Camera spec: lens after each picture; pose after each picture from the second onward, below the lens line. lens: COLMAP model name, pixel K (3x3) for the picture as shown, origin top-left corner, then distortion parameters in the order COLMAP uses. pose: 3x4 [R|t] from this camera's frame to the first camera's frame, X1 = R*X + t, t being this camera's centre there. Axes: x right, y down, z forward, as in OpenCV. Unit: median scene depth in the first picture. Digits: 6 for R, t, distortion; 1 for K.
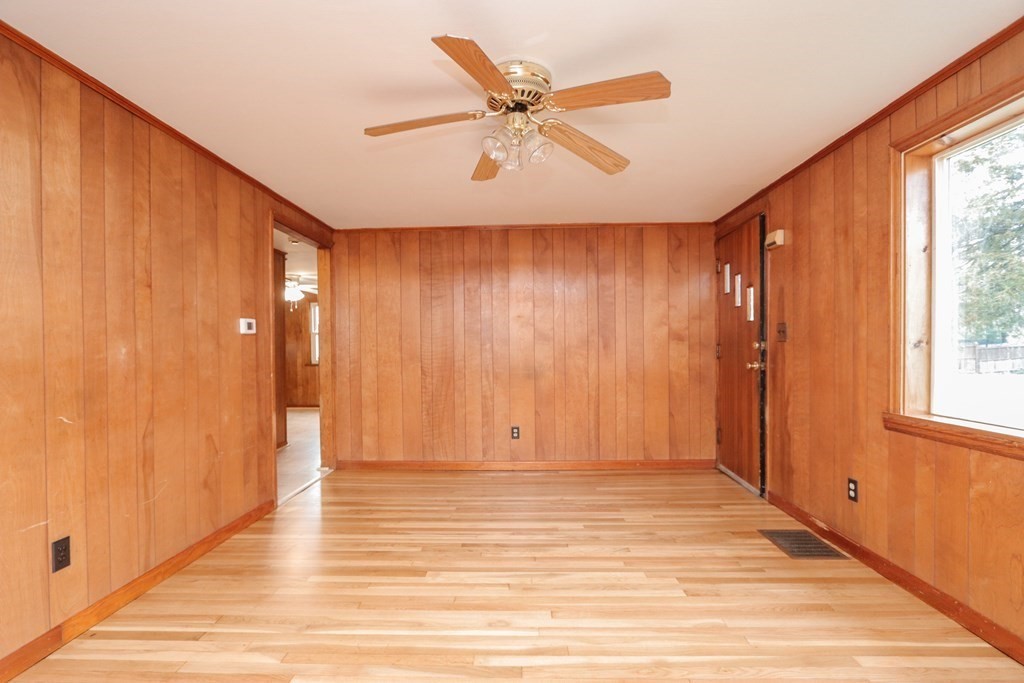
lens RADIAL K [[467.6, 0, 511.1], [0, 467.6, 351.5], [0, 0, 1]] dist [-0.017468, 0.001252]
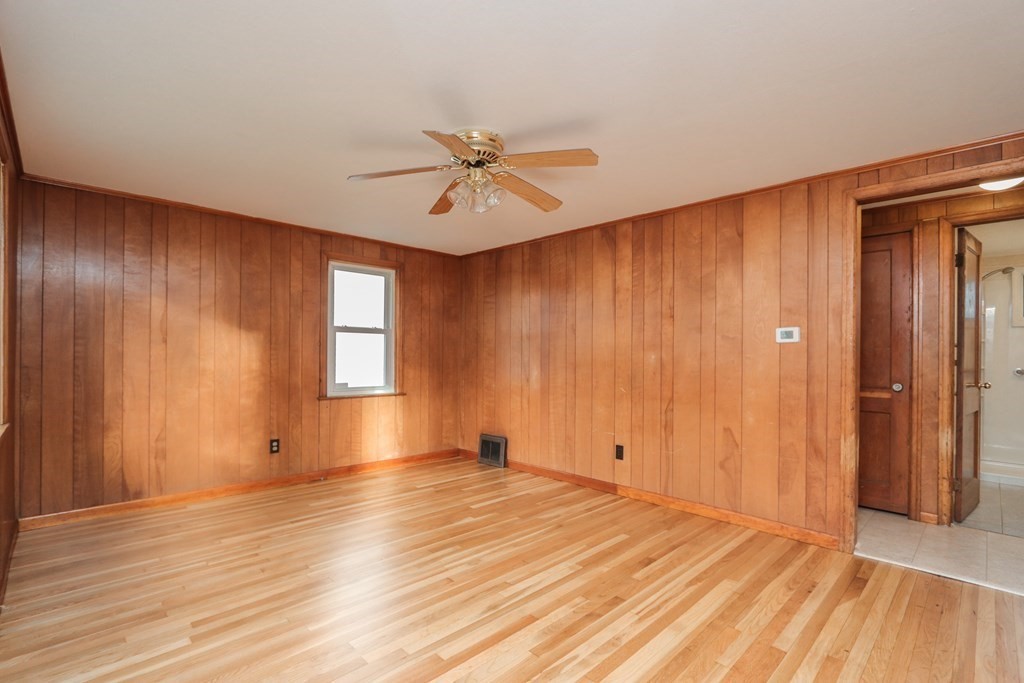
lens RADIAL K [[475.6, 0, 509.2], [0, 475.6, 352.5], [0, 0, 1]] dist [-0.018080, 0.001518]
pose [[-0.697634, 0.001725, -0.716452, 0.672893], [-0.007050, 0.999932, 0.009273, -0.027061], [0.716420, 0.011520, -0.697574, 1.531670]]
